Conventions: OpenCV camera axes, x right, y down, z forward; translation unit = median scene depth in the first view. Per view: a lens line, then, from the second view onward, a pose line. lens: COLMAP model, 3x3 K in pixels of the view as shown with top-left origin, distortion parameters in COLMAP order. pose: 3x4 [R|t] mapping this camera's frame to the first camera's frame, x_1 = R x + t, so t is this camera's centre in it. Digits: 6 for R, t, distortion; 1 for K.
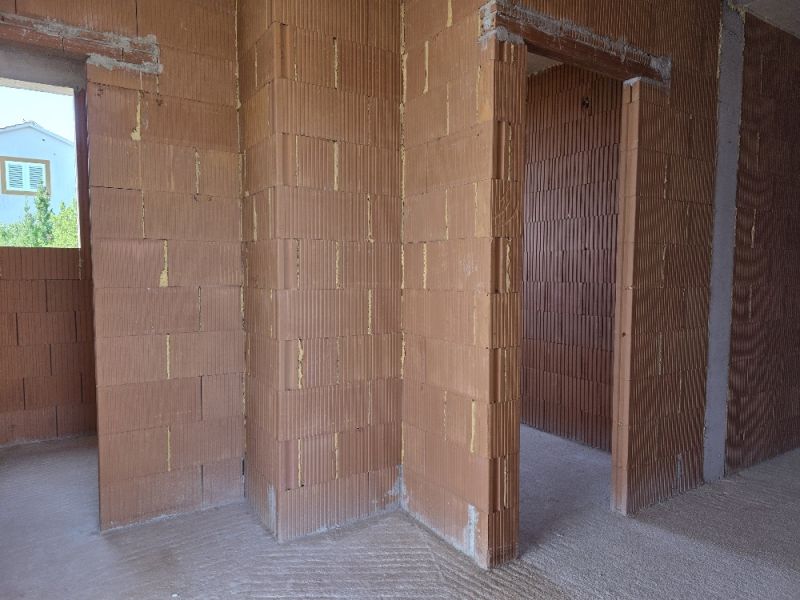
lens RADIAL K [[549.8, 0, 413.1], [0, 549.8, 302.4], [0, 0, 1]] dist [0.050400, -0.038802]
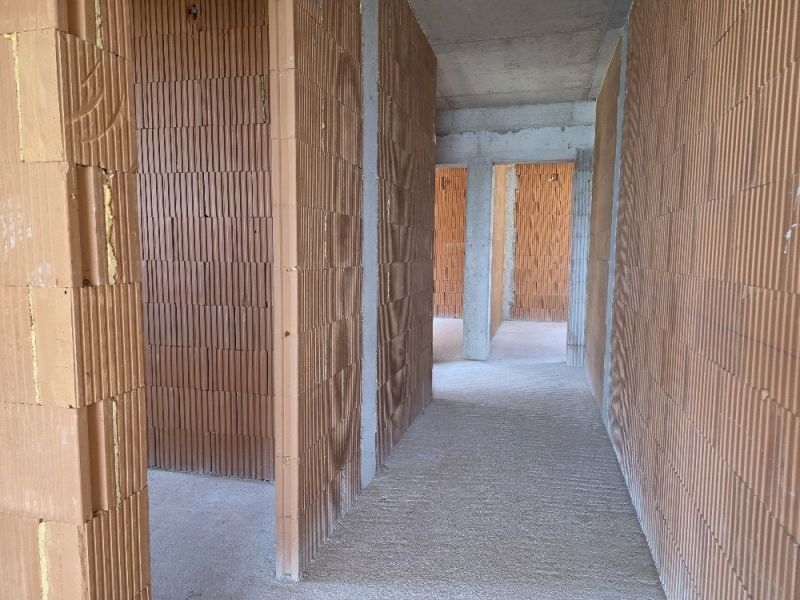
lens RADIAL K [[549.8, 0, 413.1], [0, 549.8, 302.4], [0, 0, 1]] dist [0.050400, -0.038802]
pose [[0.751184, -0.060679, 0.657298, 0.046876], [0.035080, 0.998029, 0.052043, -0.017798], [-0.659160, -0.016036, 0.751832, 0.447470]]
